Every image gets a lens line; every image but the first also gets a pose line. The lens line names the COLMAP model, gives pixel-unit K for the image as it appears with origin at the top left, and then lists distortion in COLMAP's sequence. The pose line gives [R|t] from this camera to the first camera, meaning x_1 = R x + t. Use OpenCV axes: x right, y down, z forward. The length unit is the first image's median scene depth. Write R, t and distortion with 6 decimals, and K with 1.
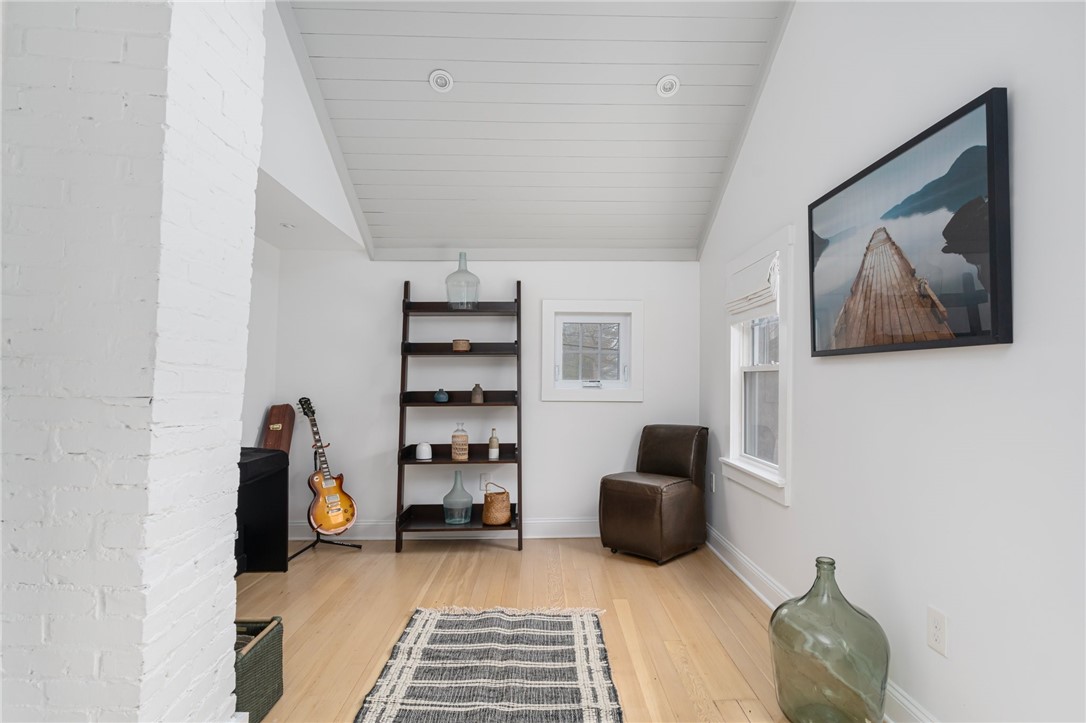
lens RADIAL K [[546.2, 0, 545.2], [0, 546.2, 385.1], [0, 0, 1]] dist [0.000971, 0.000870]
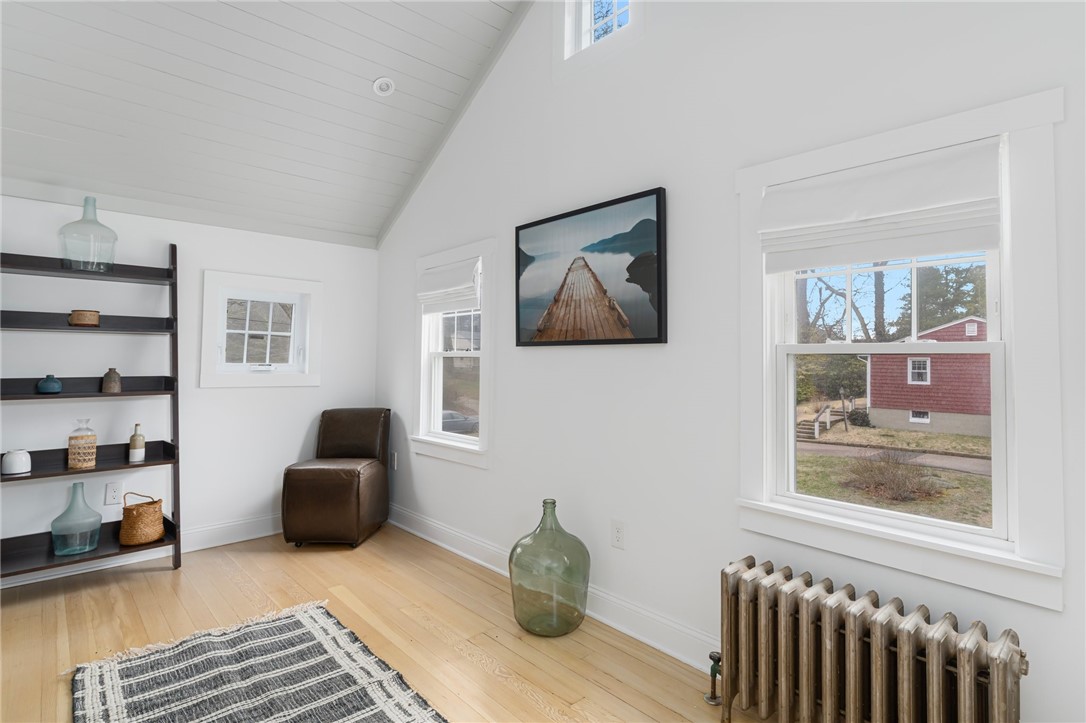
lens RADIAL K [[554.0, 0, 543.1], [0, 554.0, 358.7], [0, 0, 1]] dist [0.000628, 0.001083]
pose [[0.753263, 0.009258, 0.657655, -0.270821], [0.002099, 0.999862, -0.016479, -0.001471], [-0.657716, 0.013794, 0.753139, -0.004907]]
